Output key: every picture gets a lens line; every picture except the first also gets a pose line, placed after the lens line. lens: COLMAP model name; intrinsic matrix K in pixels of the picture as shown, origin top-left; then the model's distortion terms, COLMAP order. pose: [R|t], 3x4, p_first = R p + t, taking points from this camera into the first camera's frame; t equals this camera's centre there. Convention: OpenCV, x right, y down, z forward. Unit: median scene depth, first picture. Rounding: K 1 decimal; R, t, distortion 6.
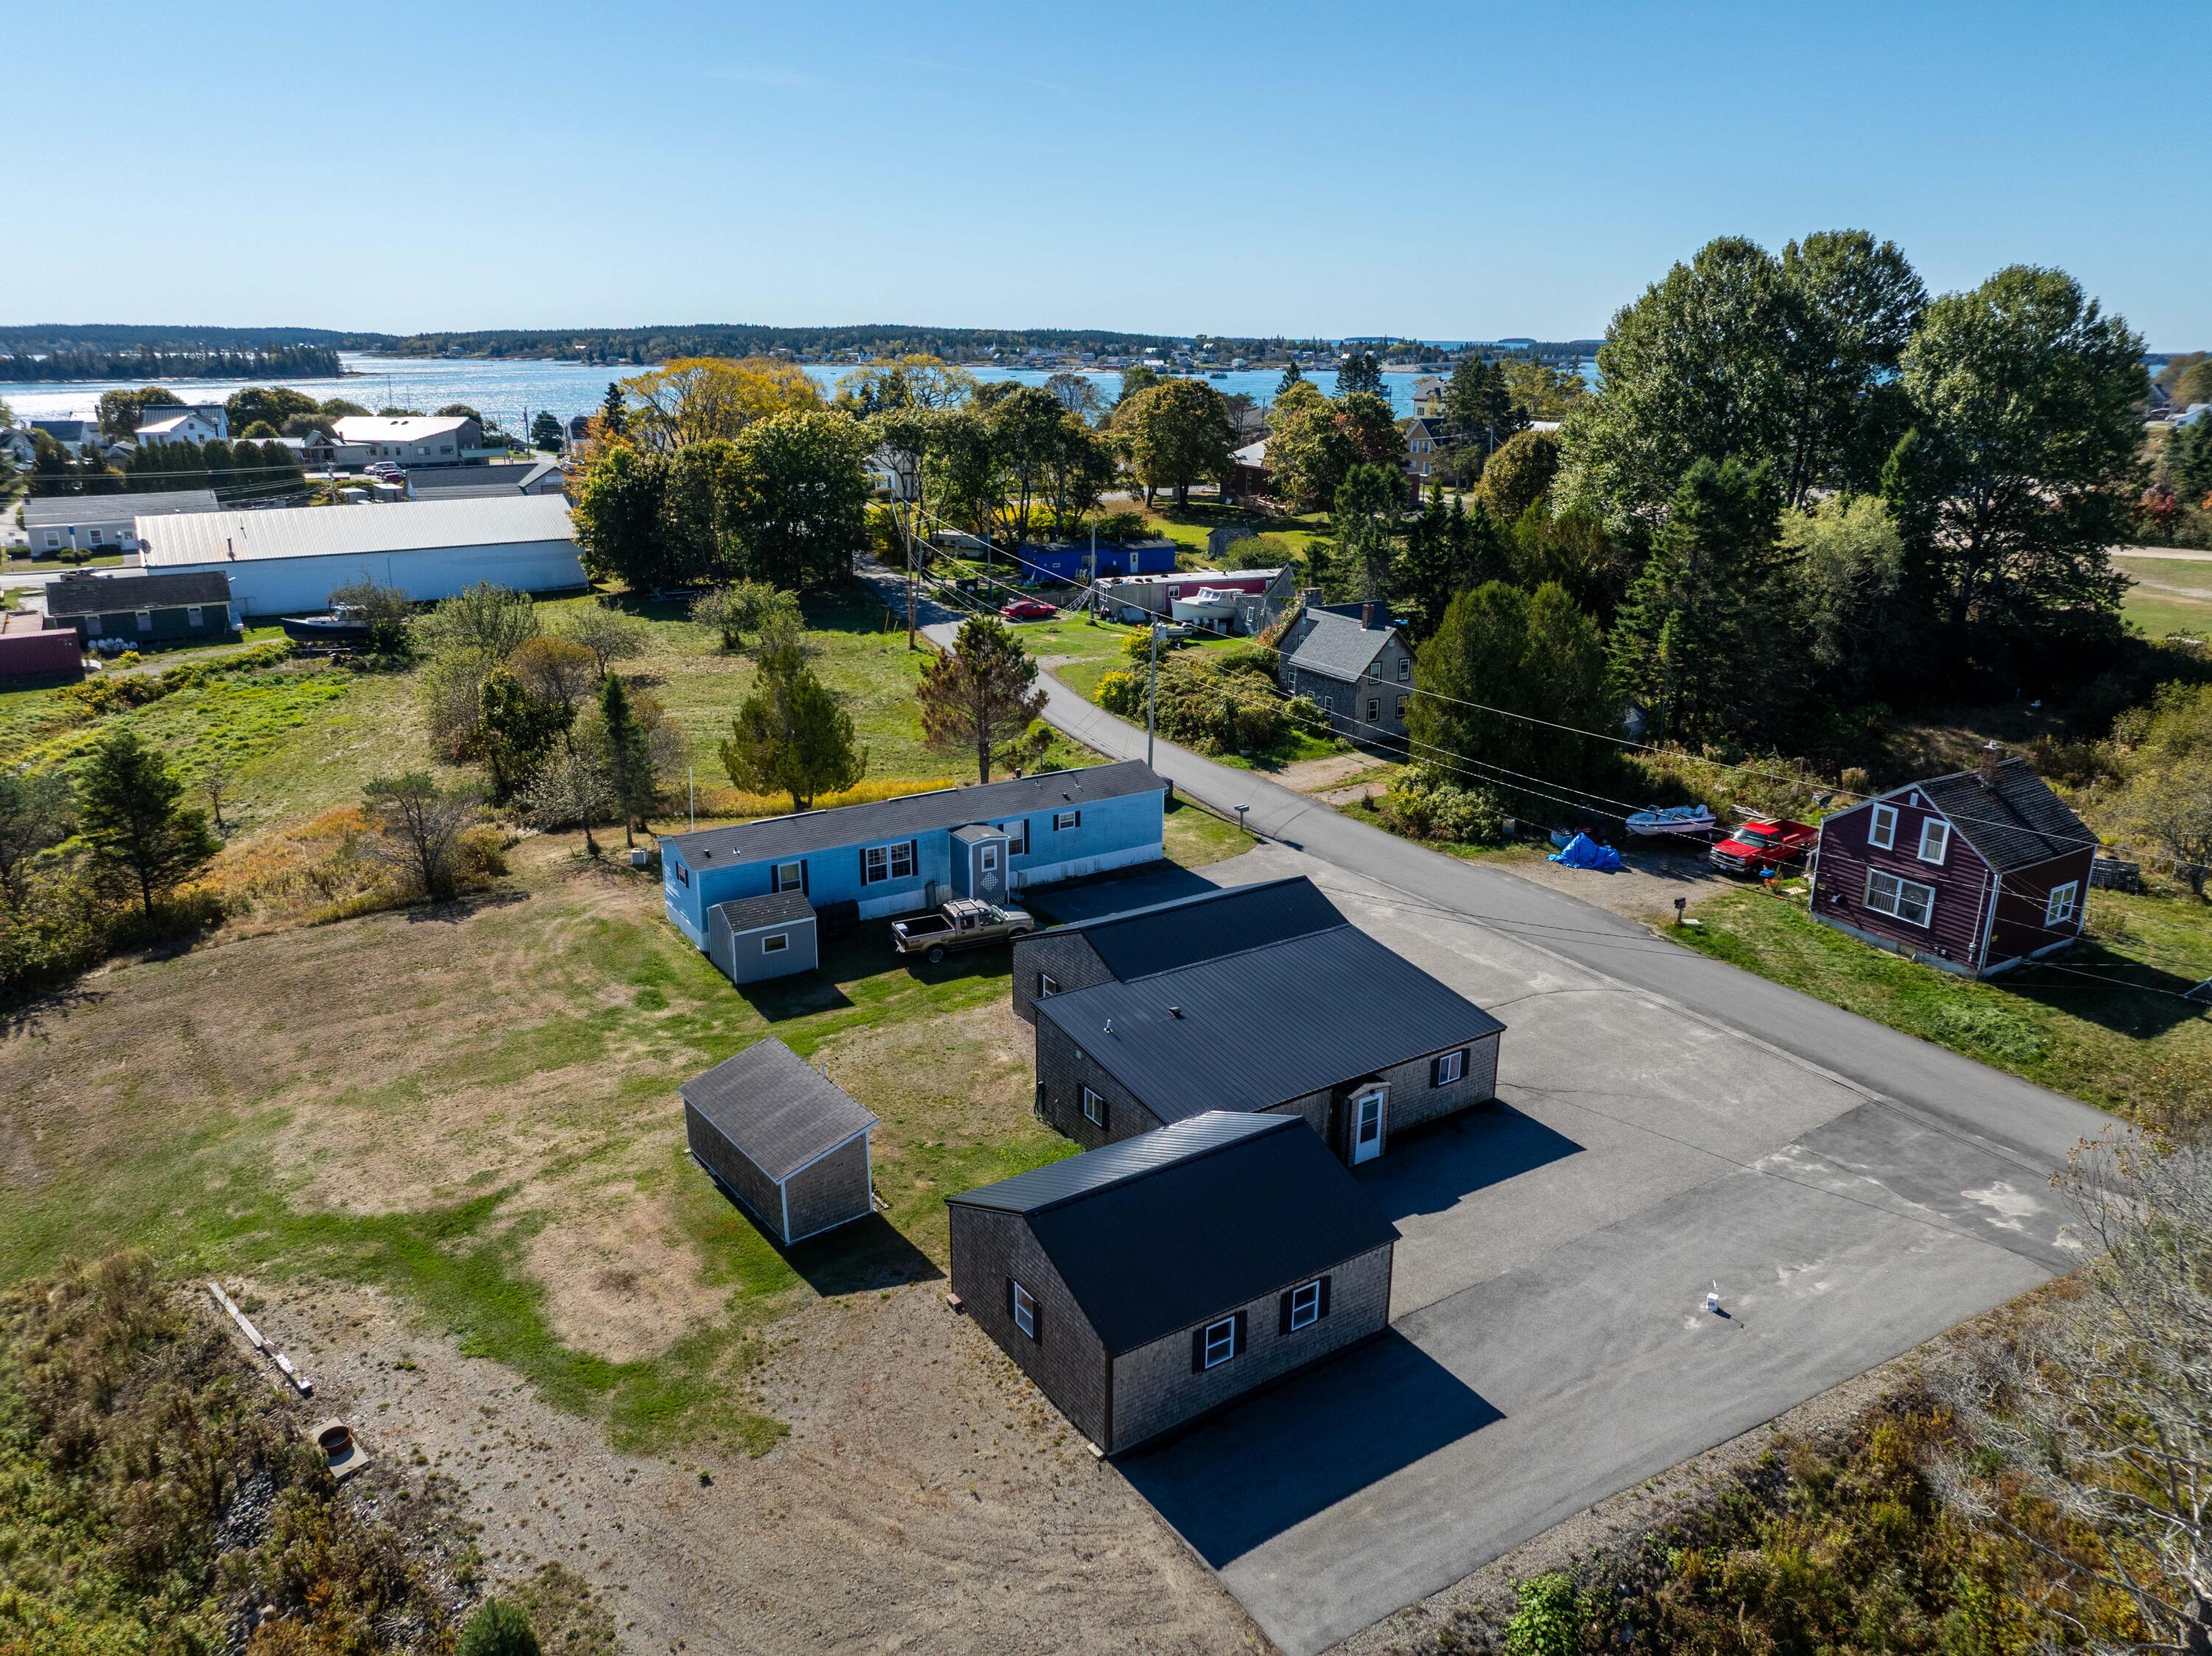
lens RADIAL K [[1560.4, 0, 1106.0], [0, 1560.4, 828.0], [0, 0, 1]] dist [-0.030636, -0.003212]
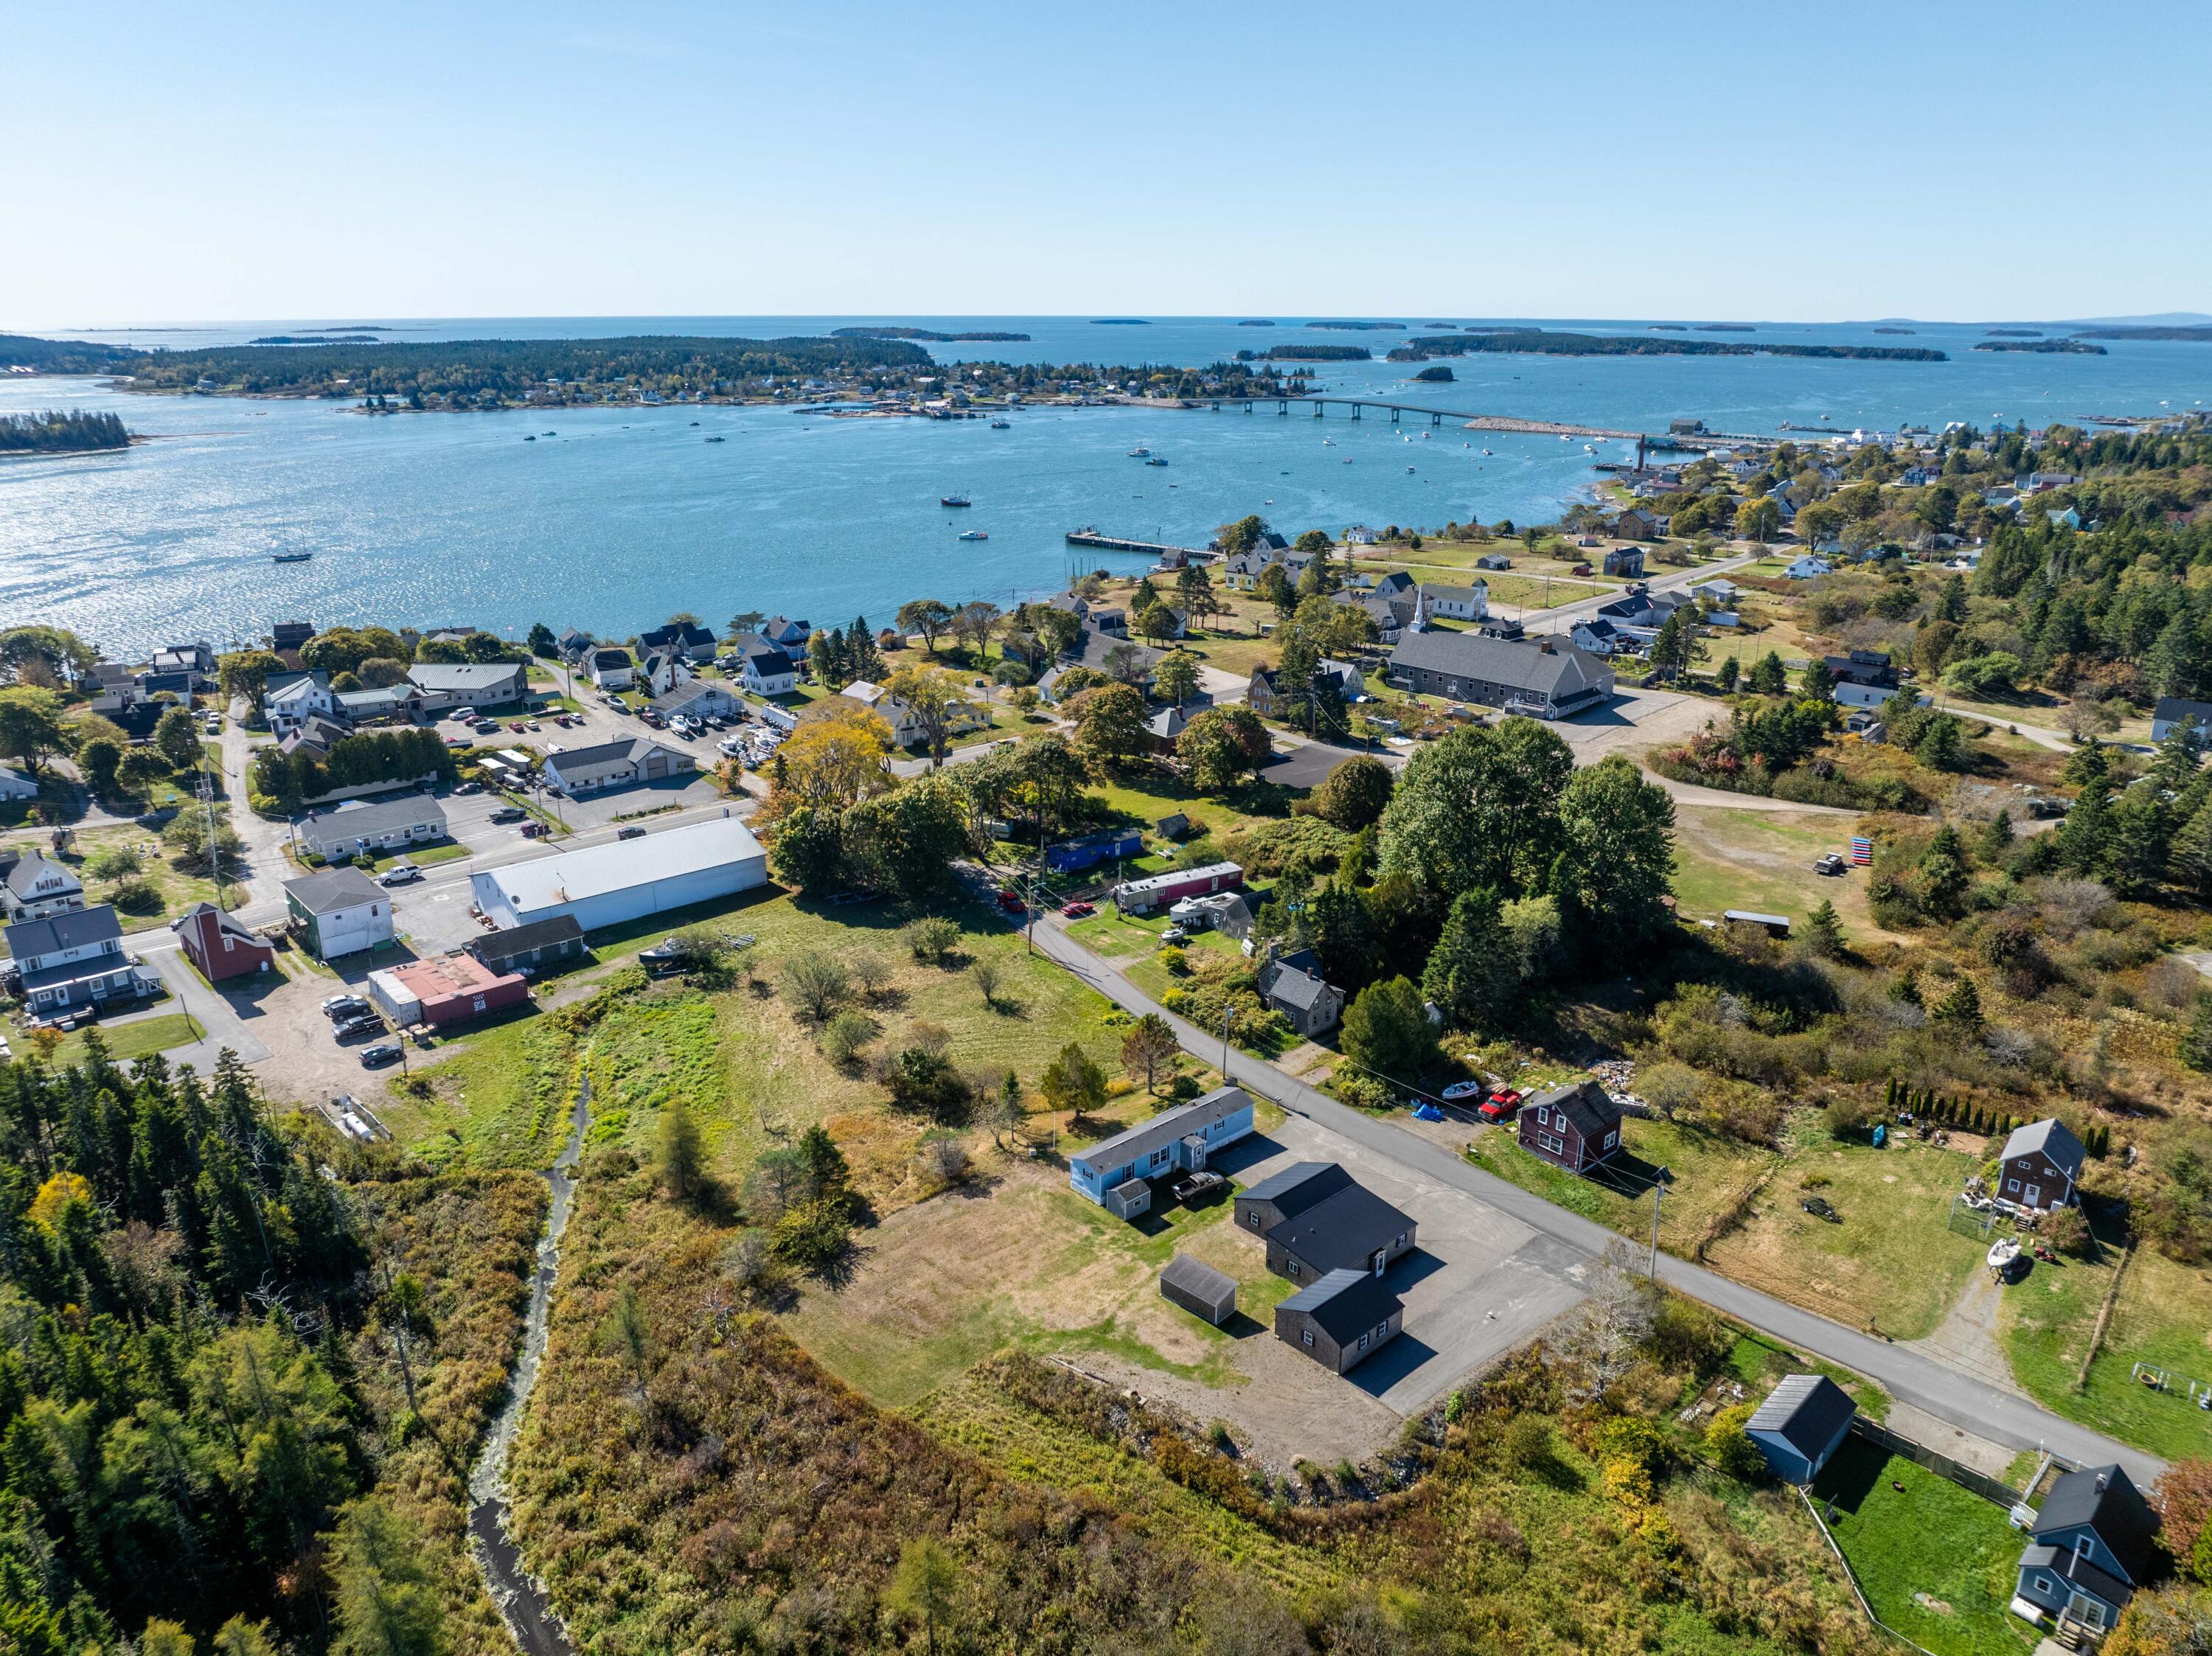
lens RADIAL K [[1537.9, 0, 1107.6], [0, 1537.9, 885.1], [0, 0, 1]] dist [-0.020671, -0.001038]
pose [[0.987446, -0.059859, 0.146174, -0.602832], [0.052187, 0.997079, 0.055766, -0.596889], [-0.149086, -0.047438, 0.987686, -1.487325]]
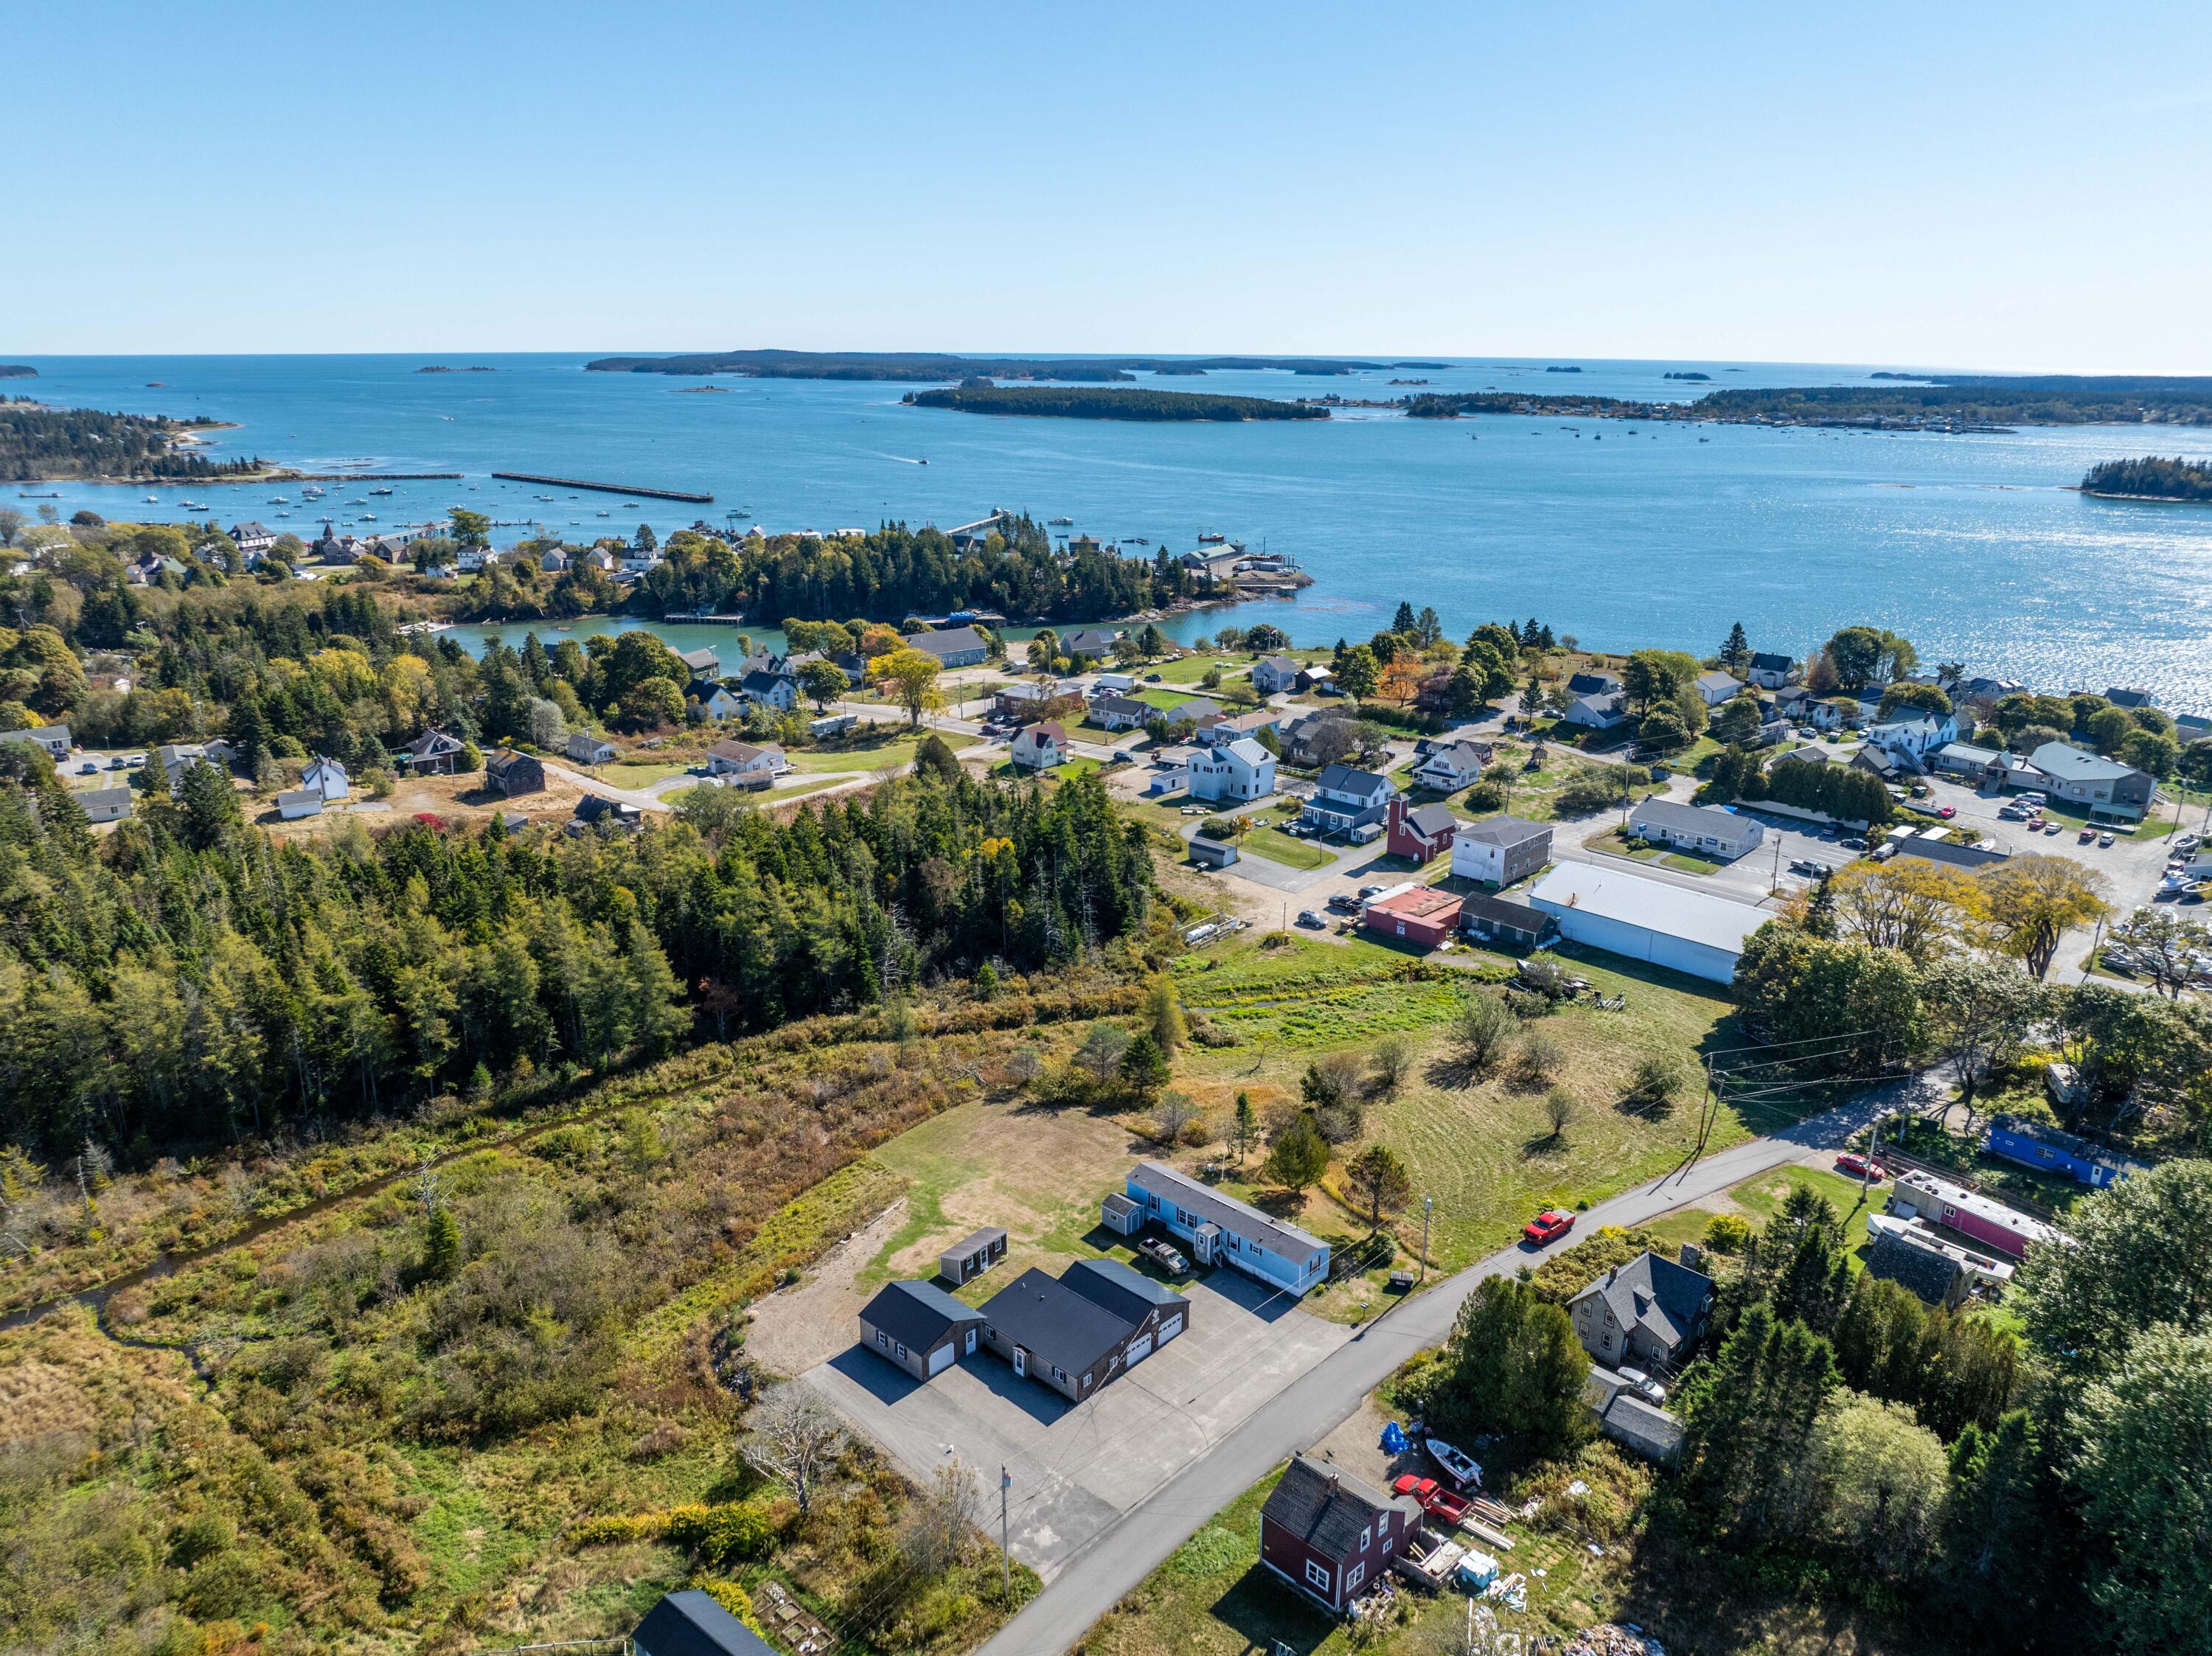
lens RADIAL K [[1559.8, 0, 1106.0], [0, 1559.8, 828.0], [0, 0, 1]] dist [-0.018825, -0.019219]
pose [[0.226188, 0.280959, -0.932685, 2.043393], [-0.301557, 0.930658, 0.207217, -1.073595], [0.926230, 0.234388, 0.295229, 0.056491]]
